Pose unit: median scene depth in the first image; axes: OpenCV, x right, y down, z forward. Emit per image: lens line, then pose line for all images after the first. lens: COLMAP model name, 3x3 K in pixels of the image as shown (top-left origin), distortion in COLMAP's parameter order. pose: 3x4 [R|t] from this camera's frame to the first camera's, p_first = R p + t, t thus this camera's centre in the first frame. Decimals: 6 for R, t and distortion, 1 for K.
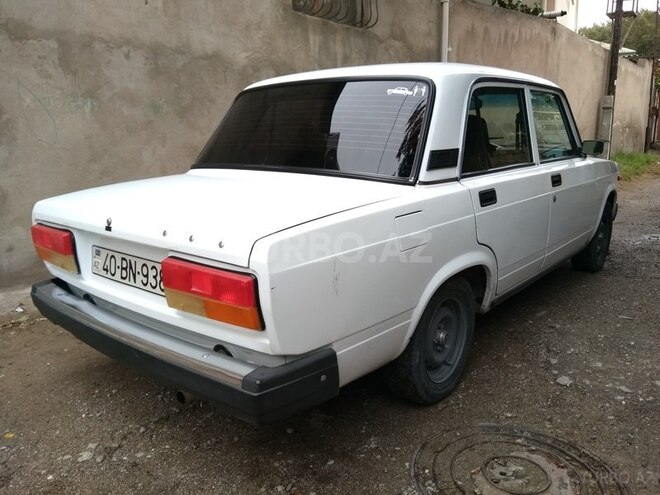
lens RADIAL K [[510.7, 0, 330.0], [0, 510.7, 247.5], [0, 0, 1]] dist [0.075137, -0.122978]
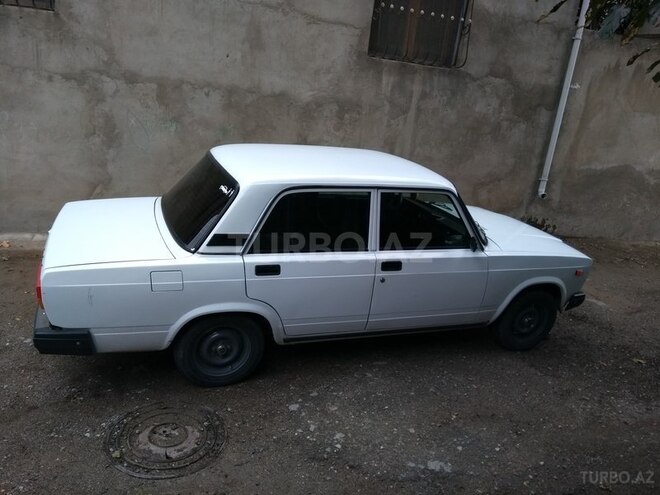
lens RADIAL K [[509.0, 0, 333.6], [0, 509.0, 245.6], [0, 0, 1]] dist [0.118024, -0.209097]
pose [[0.869420, 0.260012, -0.420122, 0.609928], [-0.227145, 0.965483, 0.127469, -0.225131], [0.438764, -0.015395, 0.898470, -0.131609]]
